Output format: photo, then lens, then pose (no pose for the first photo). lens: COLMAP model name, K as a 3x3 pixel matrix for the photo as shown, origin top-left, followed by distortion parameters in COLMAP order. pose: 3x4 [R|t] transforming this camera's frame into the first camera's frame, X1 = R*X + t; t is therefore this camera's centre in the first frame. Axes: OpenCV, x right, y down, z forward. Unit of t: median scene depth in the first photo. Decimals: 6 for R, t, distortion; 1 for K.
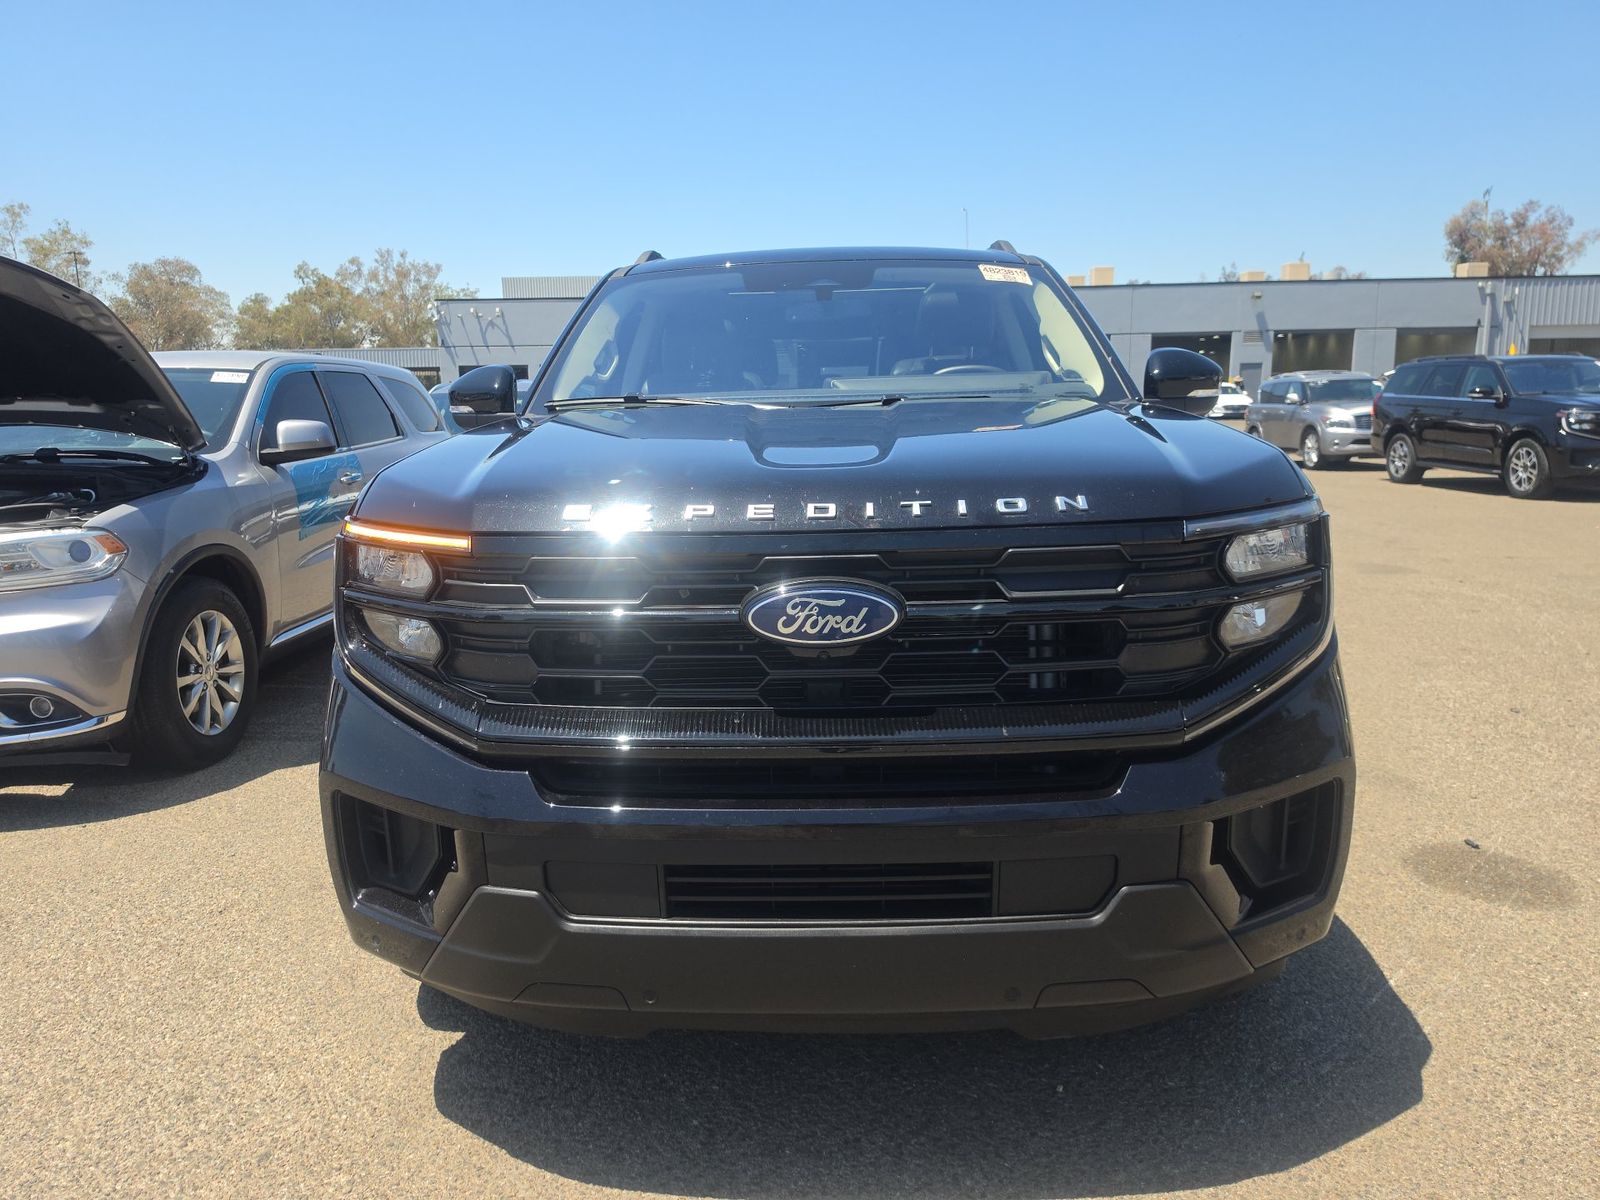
lens RADIAL K [[1070.8, 0, 782.9], [0, 1070.8, 583.5], [0, 0, 1]] dist [-0.005681, -0.009571]
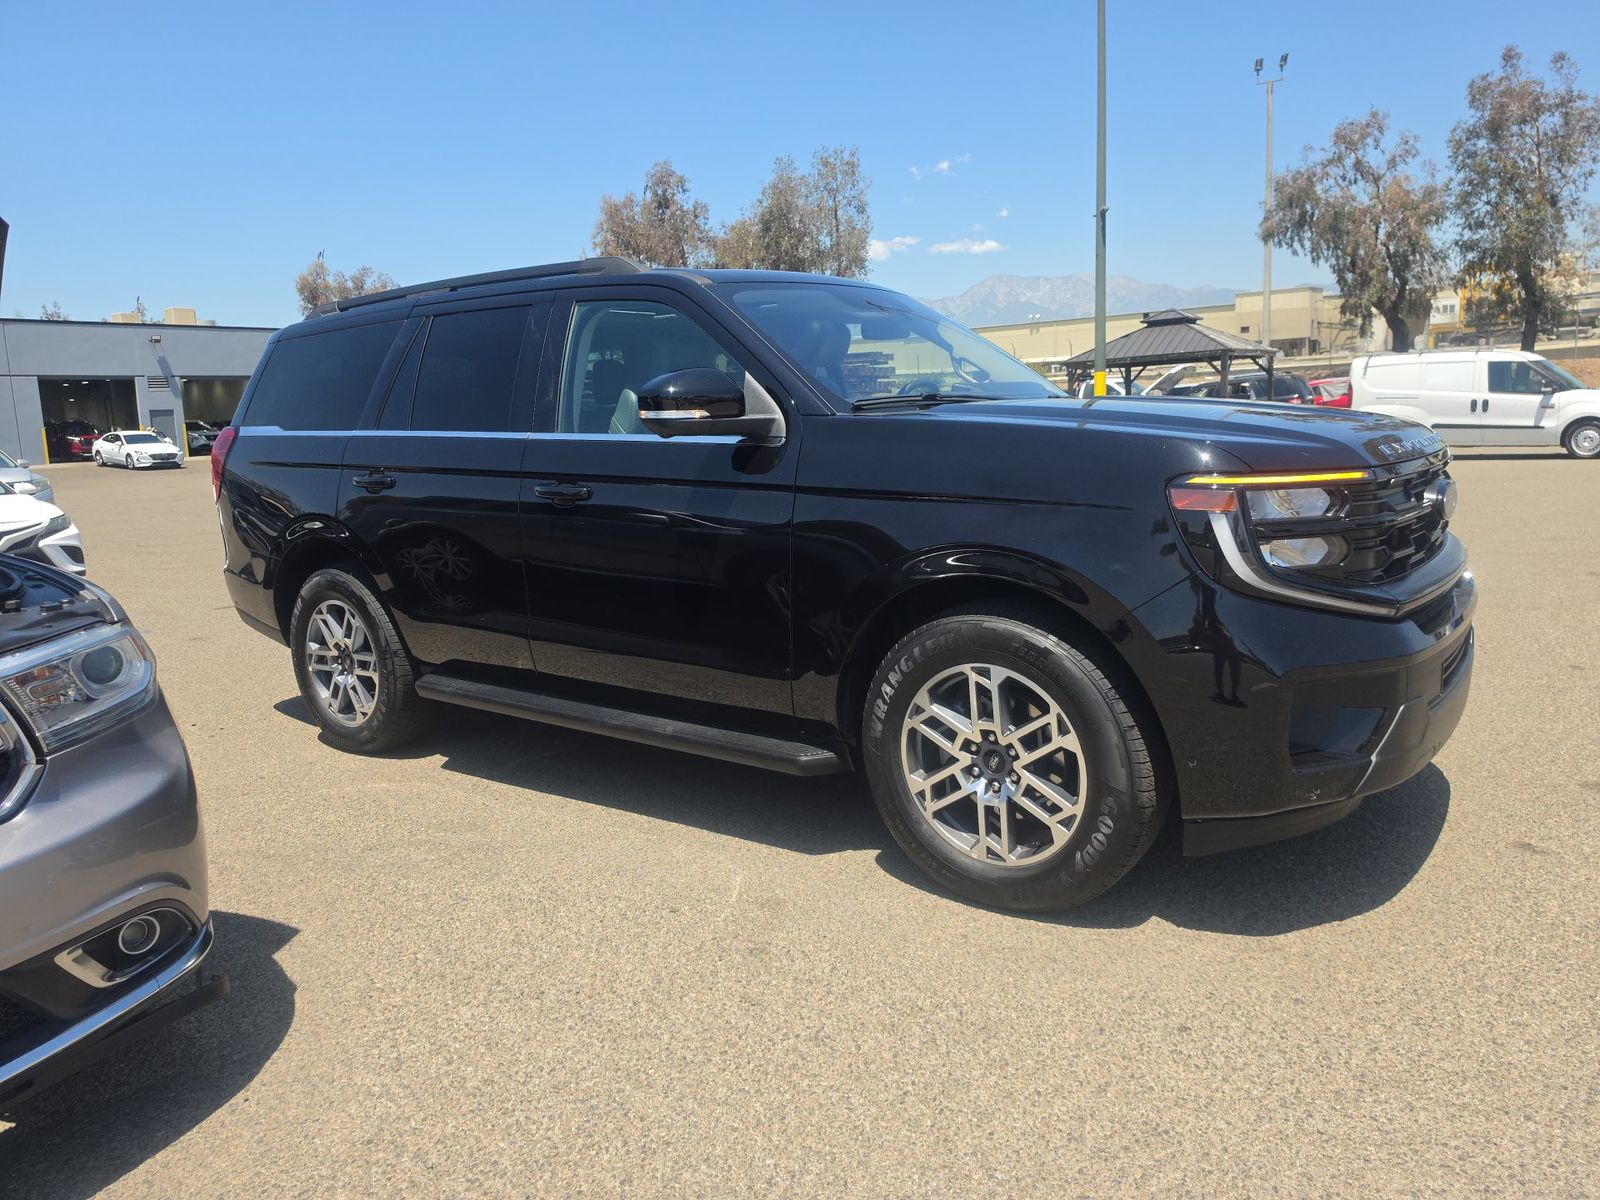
lens RADIAL K [[1070.8, 0, 795.9], [0, 1070.8, 598.6], [0, 0, 1]] dist [-0.005681, -0.009571]
pose [[0.593928, -0.140094, 0.792227, 0.486709], [0.162679, 0.985293, 0.052276, -0.145783], [-0.787900, 0.097830, 0.607983, 0.846236]]
